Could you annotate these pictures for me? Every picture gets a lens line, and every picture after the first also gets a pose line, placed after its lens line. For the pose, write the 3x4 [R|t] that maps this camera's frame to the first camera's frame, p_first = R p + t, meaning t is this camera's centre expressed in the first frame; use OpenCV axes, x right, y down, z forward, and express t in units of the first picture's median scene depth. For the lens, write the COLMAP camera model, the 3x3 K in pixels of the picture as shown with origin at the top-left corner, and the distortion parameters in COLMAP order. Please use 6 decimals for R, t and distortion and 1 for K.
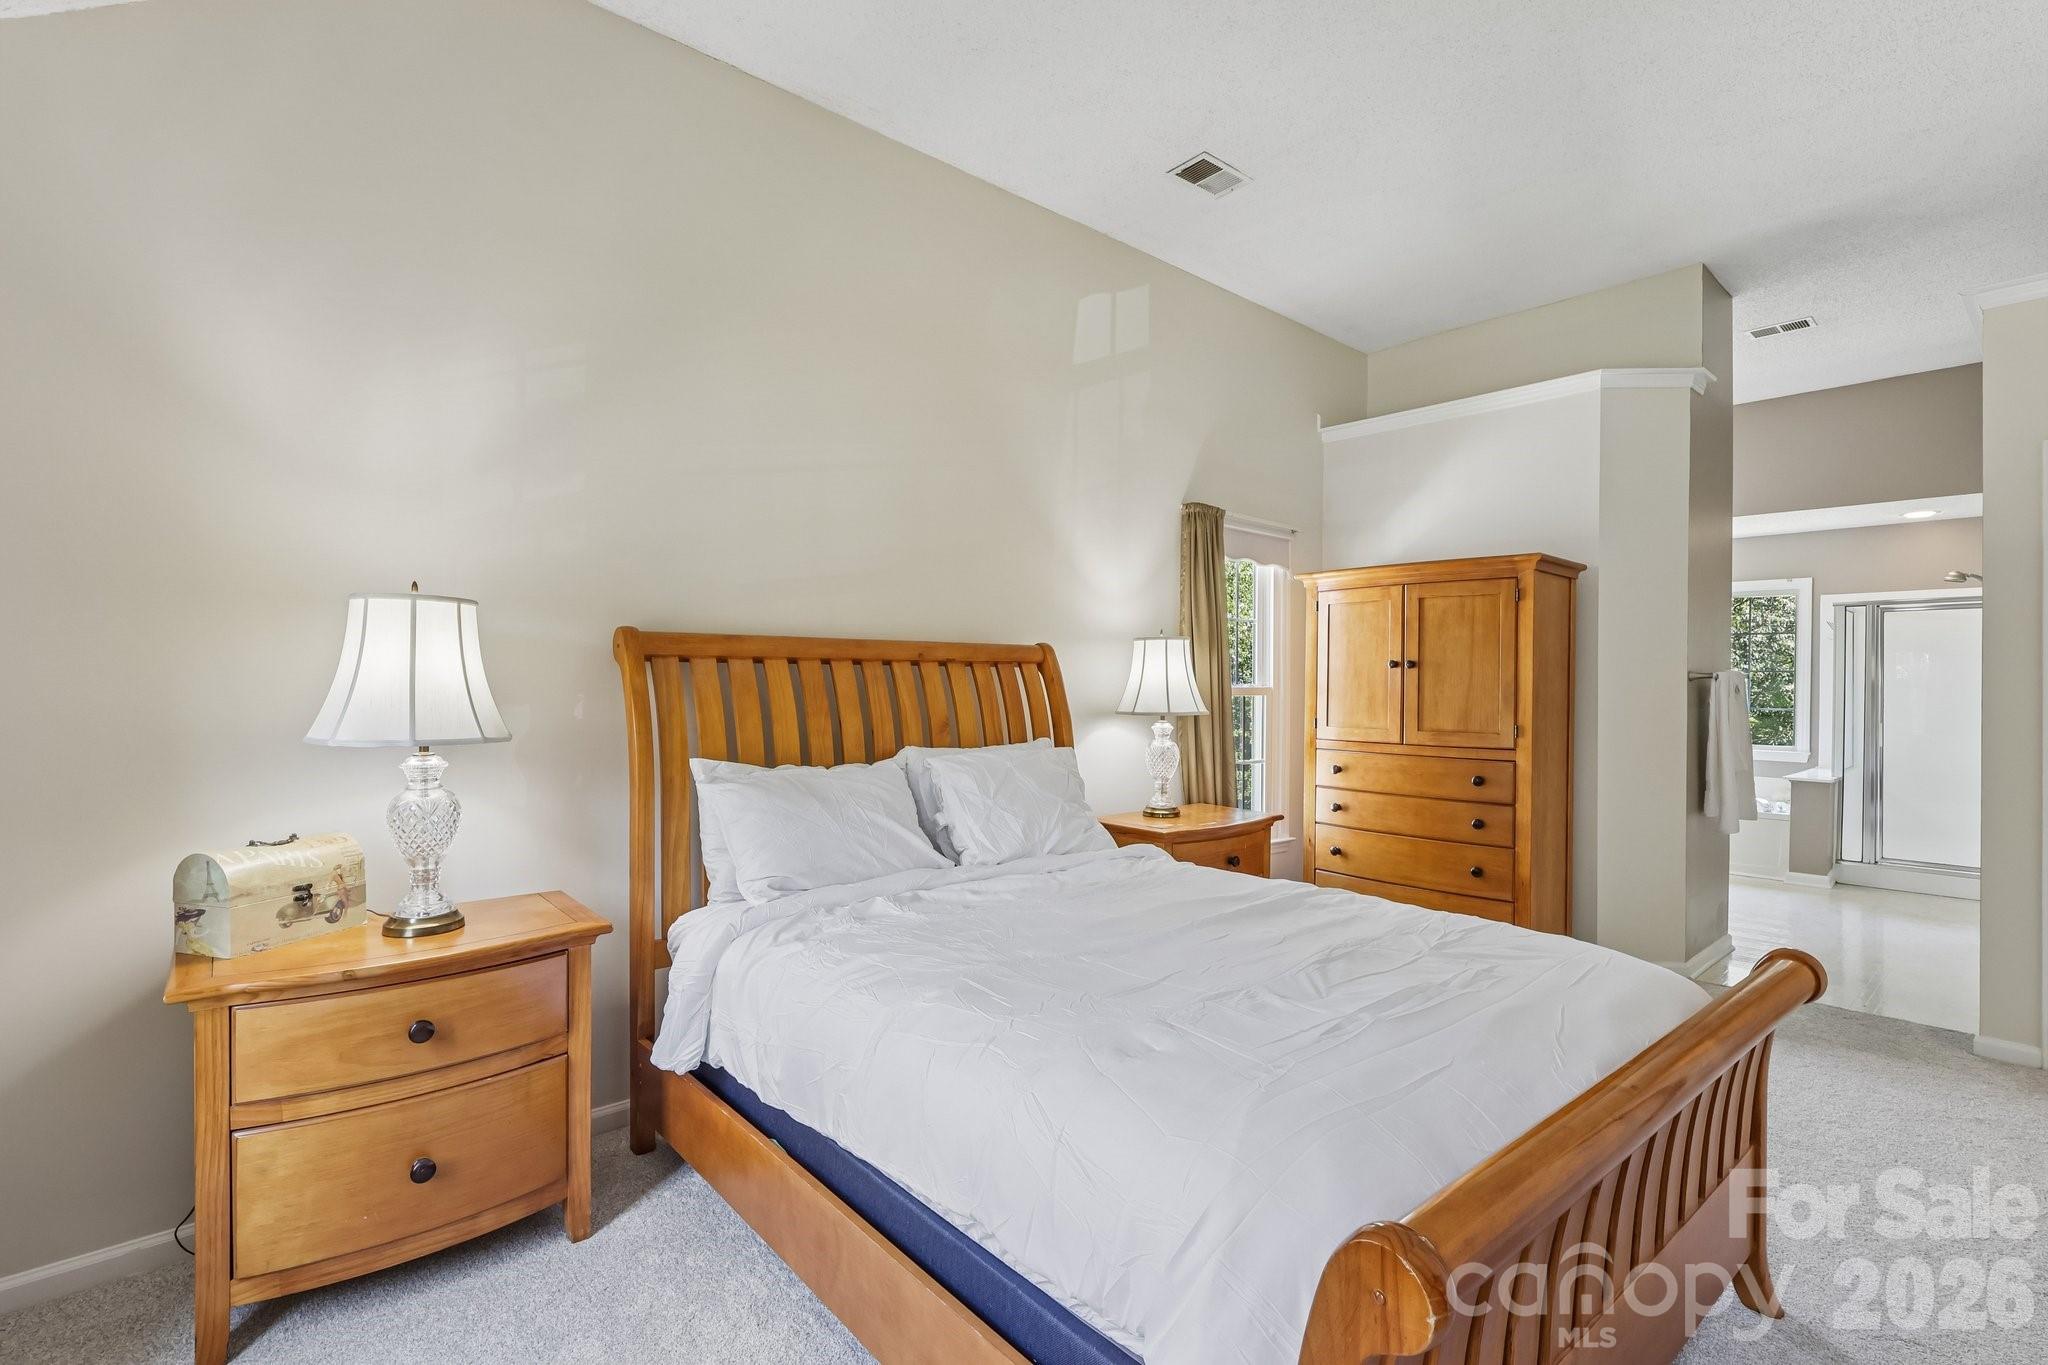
lens RADIAL K [[951.5, 0, 1024.4], [0, 951.5, 686.6], [0, 0, 1]] dist [-0.001192, 0.000691]
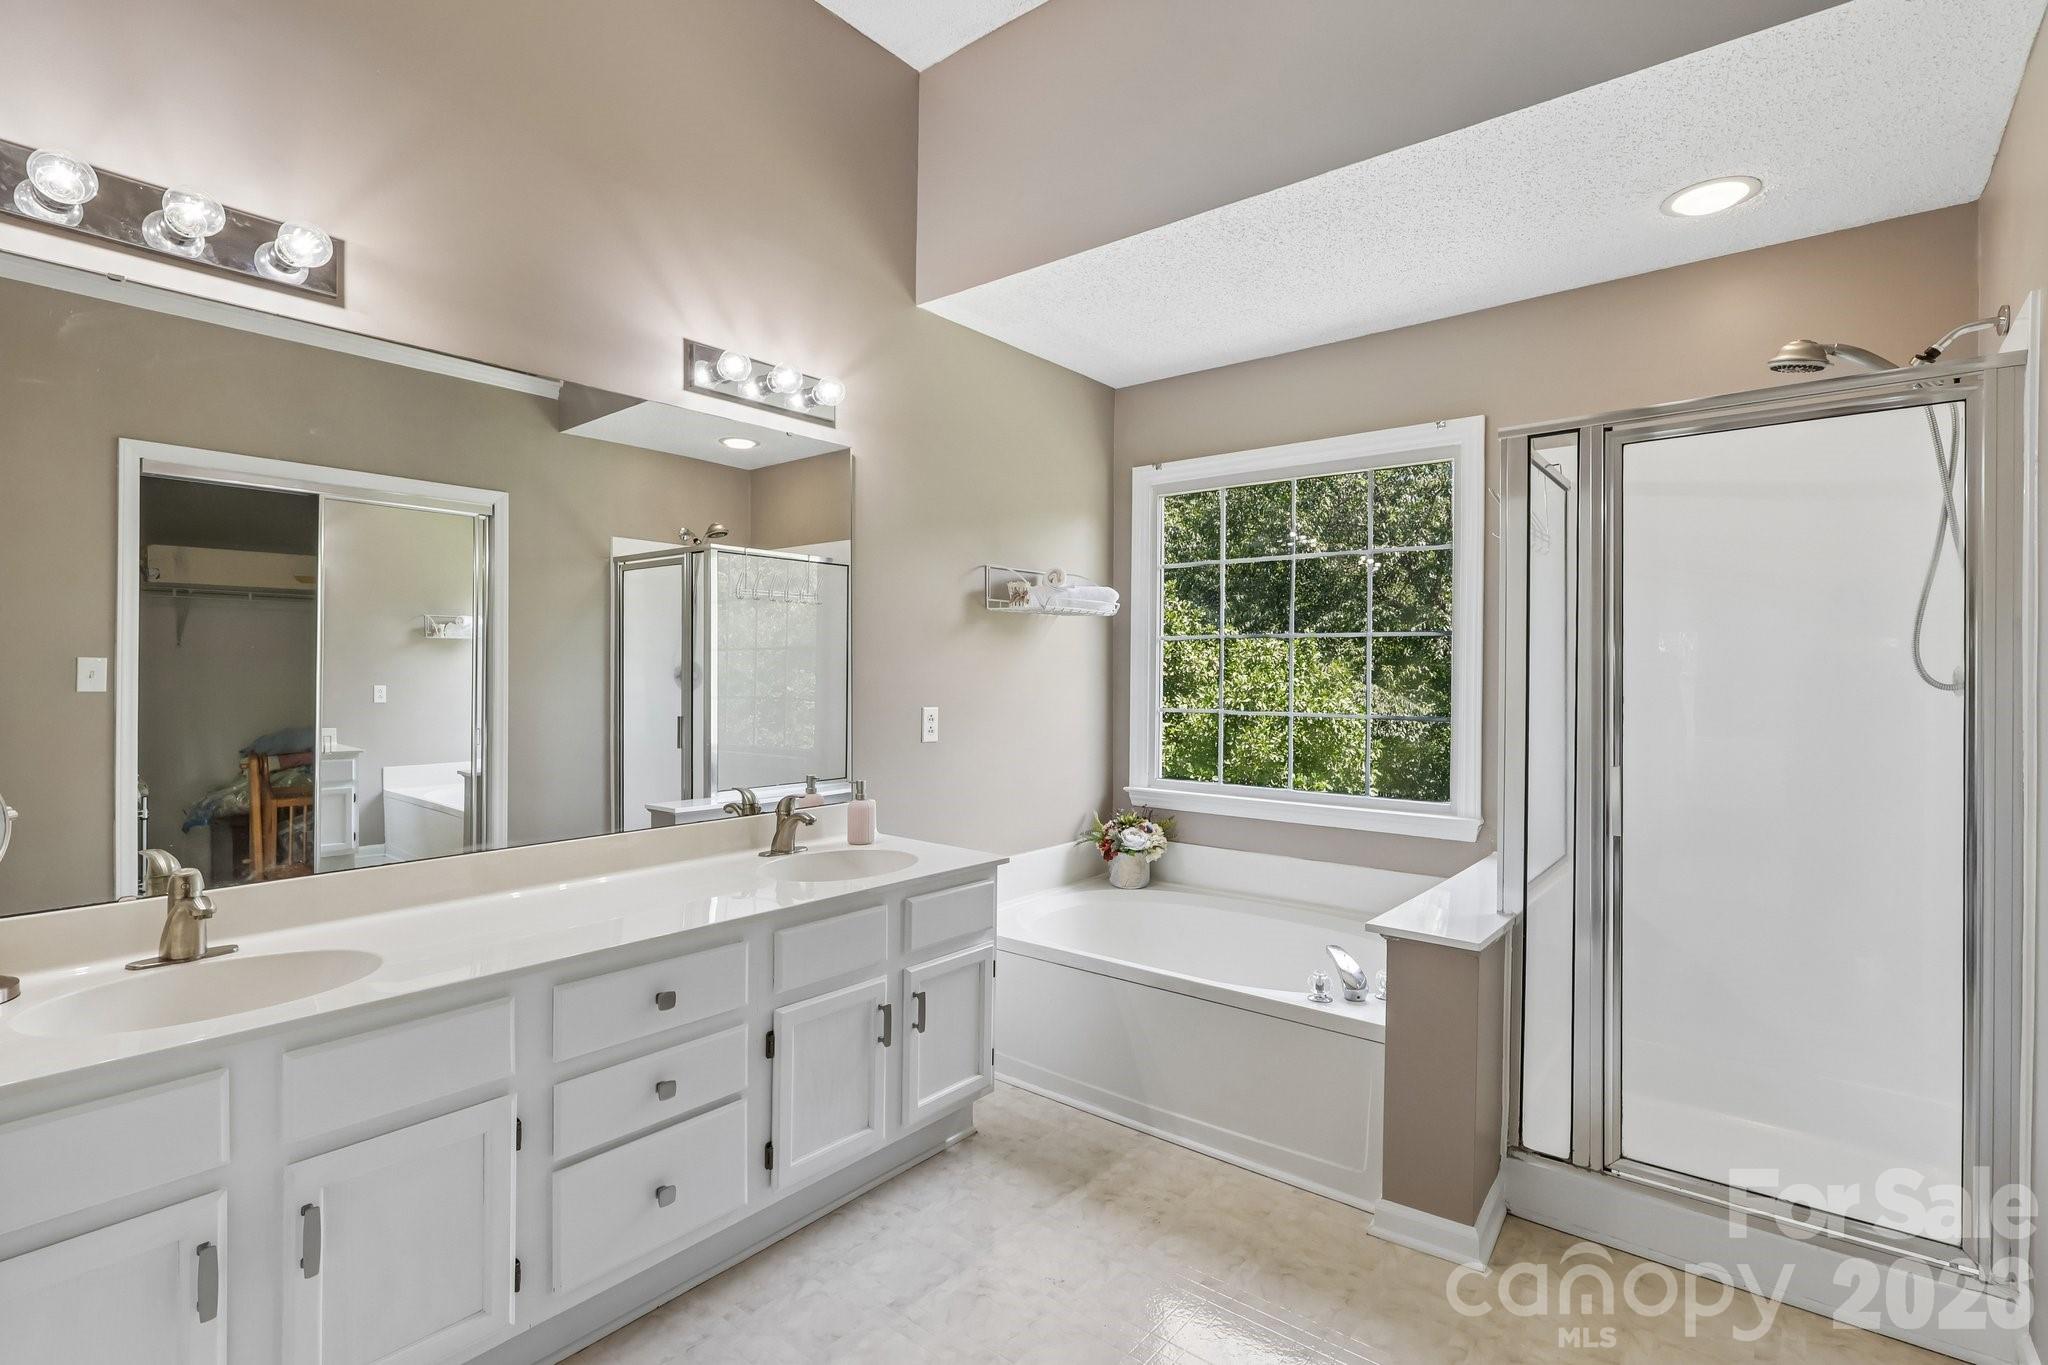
lens RADIAL K [[951.5, 0, 1030.5], [0, 951.5, 671.7], [0, 0, 1]] dist [-0.001192, 0.000691]
pose [[0.986534, -0.000983, 0.163551, 0.616791], [0.001138, 0.999999, -0.000849, 0.002999], [-0.163550, 0.001024, 0.986534, 0.674679]]
